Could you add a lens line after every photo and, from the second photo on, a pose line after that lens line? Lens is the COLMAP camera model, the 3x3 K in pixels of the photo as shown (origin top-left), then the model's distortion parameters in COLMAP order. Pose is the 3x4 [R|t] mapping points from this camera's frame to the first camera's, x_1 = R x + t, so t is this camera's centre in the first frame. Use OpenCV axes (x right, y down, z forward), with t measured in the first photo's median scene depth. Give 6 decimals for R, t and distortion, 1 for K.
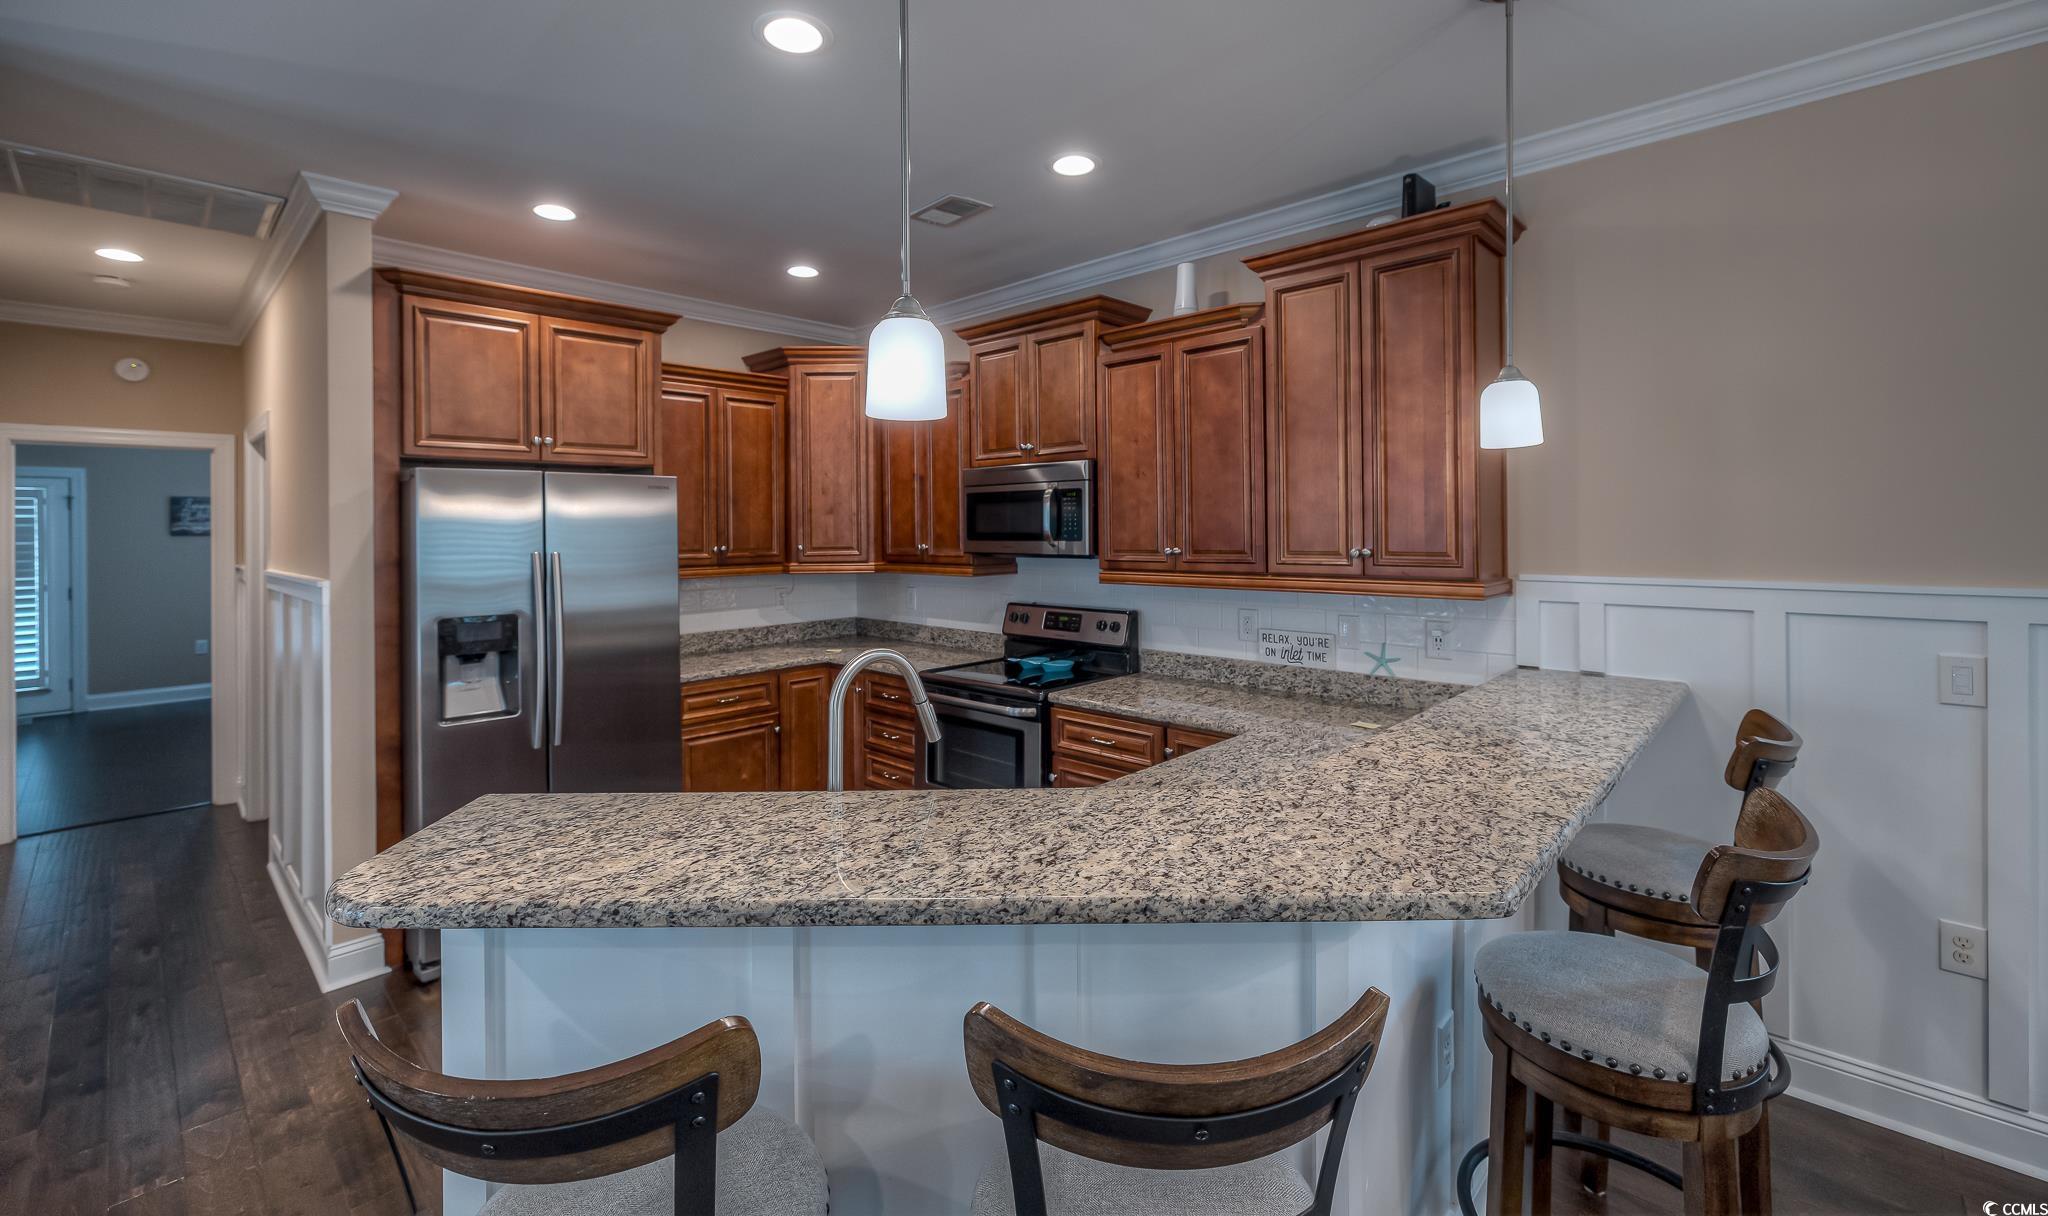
lens RADIAL K [[888.0, 0, 1015.2], [0, 888.0, 535.3], [0, 0, 1]] dist [0.000040, 0.000086]
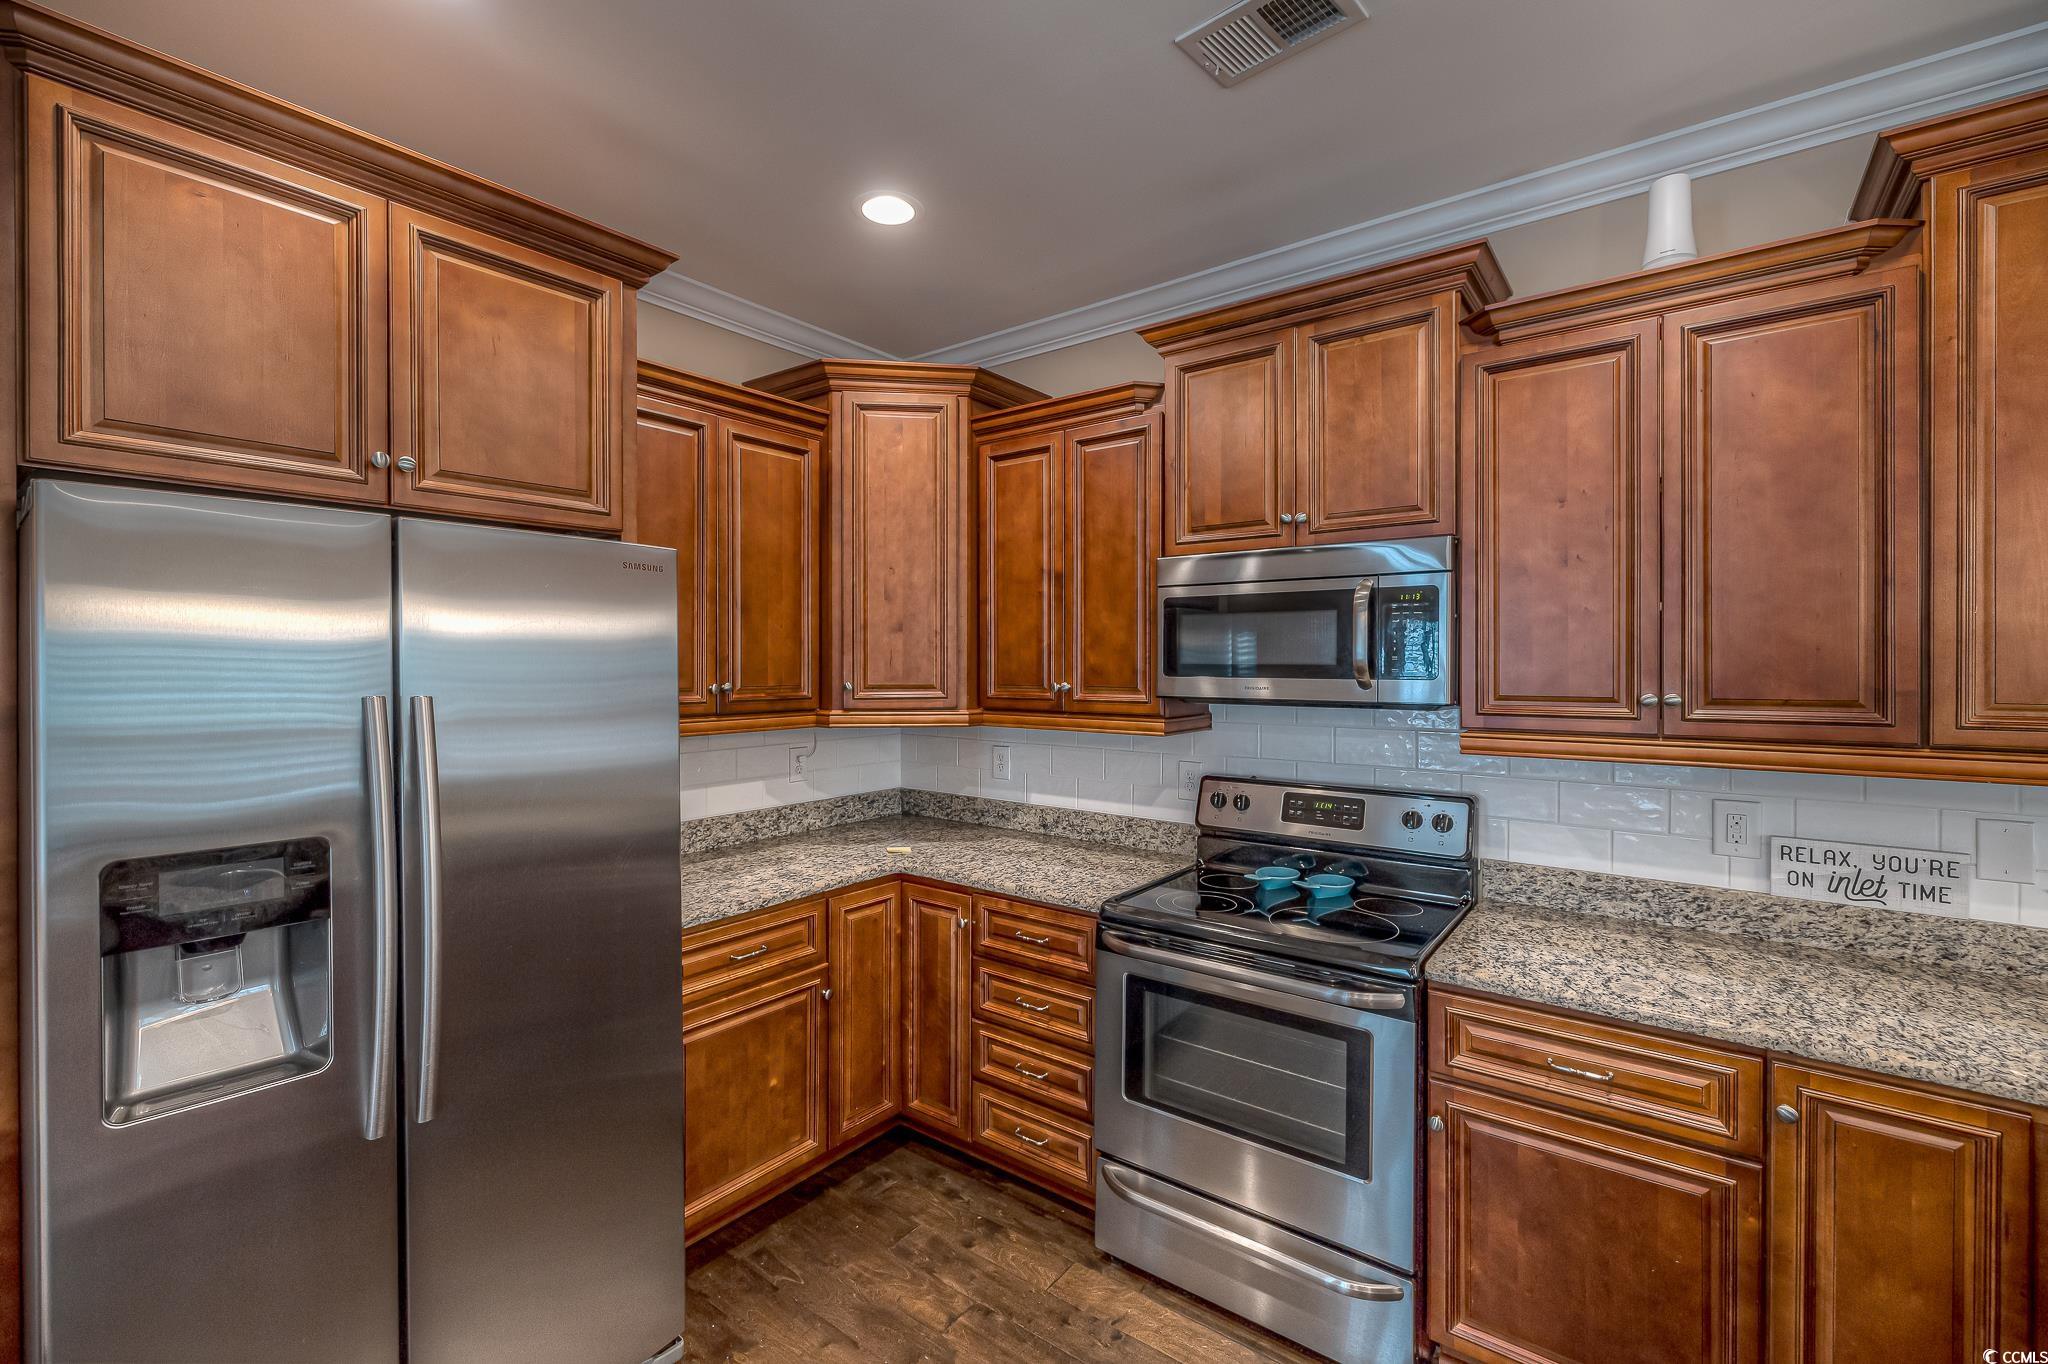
lens RADIAL K [[870.4, 0, 1034.2], [0, 870.4, 675.5], [0, 0, 1]] dist [0.001721, 0.000126]
pose [[0.990033, 0.008632, 0.140568, -0.237250], [-0.009210, 0.999952, 0.003467, 0.004141], [-0.140531, -0.004727, 0.990065, 0.451892]]
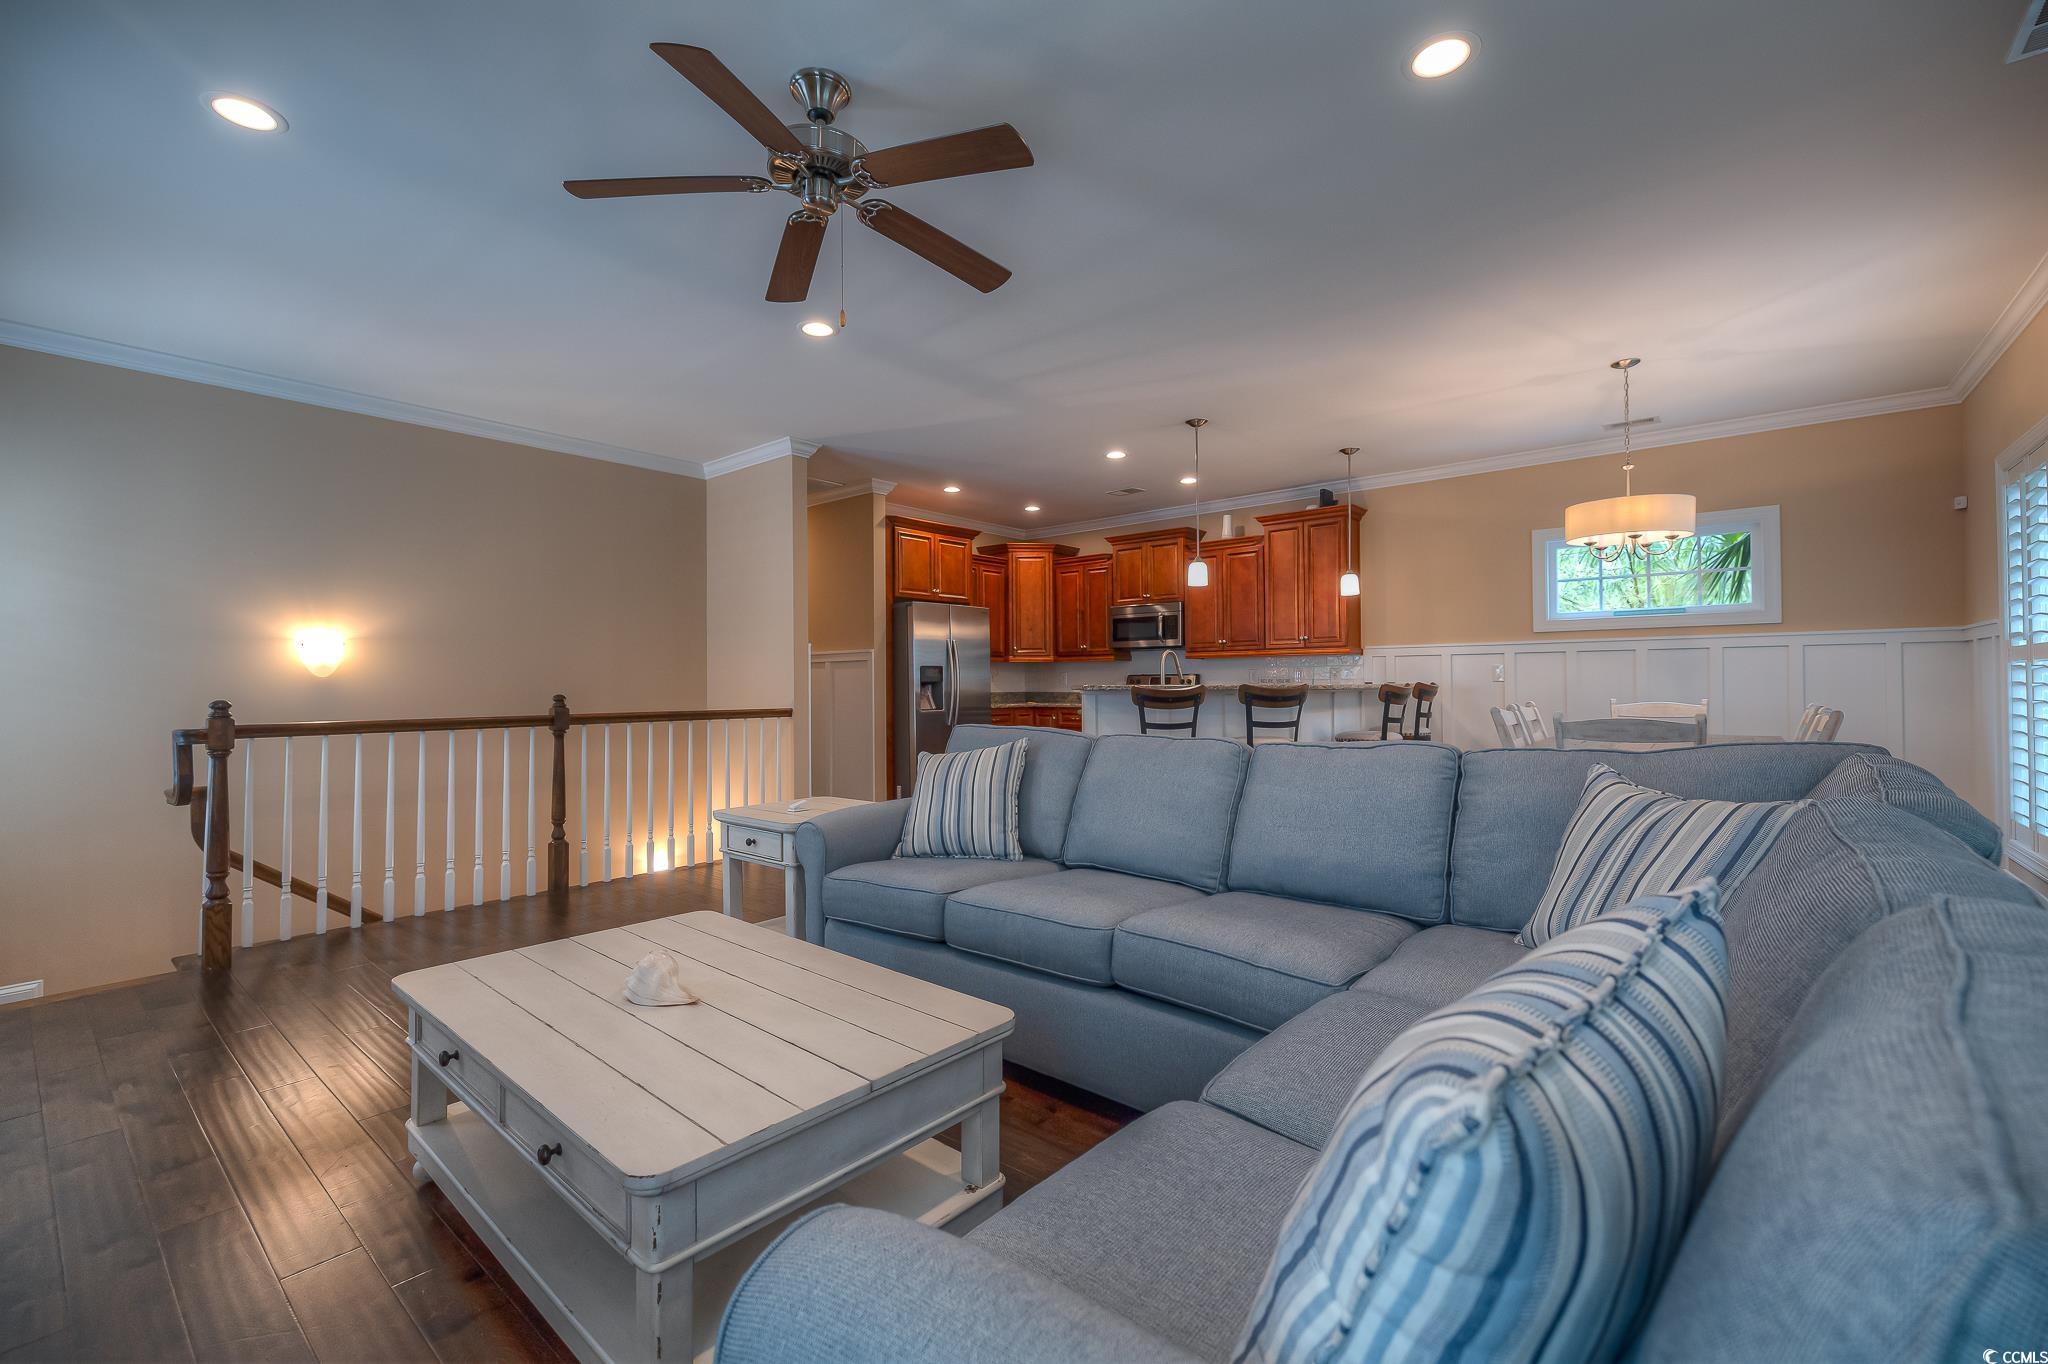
lens RADIAL K [[860.1, 0, 1012.6], [0, 860.1, 670.5], [0, 0, 1]] dist [-0.000266, -0.000194]
pose [[0.998883, 0.005351, 0.046949, -0.395402], [-0.004394, 0.999781, -0.020450, 0.118598], [-0.047048, 0.020221, 0.998688, -1.002816]]
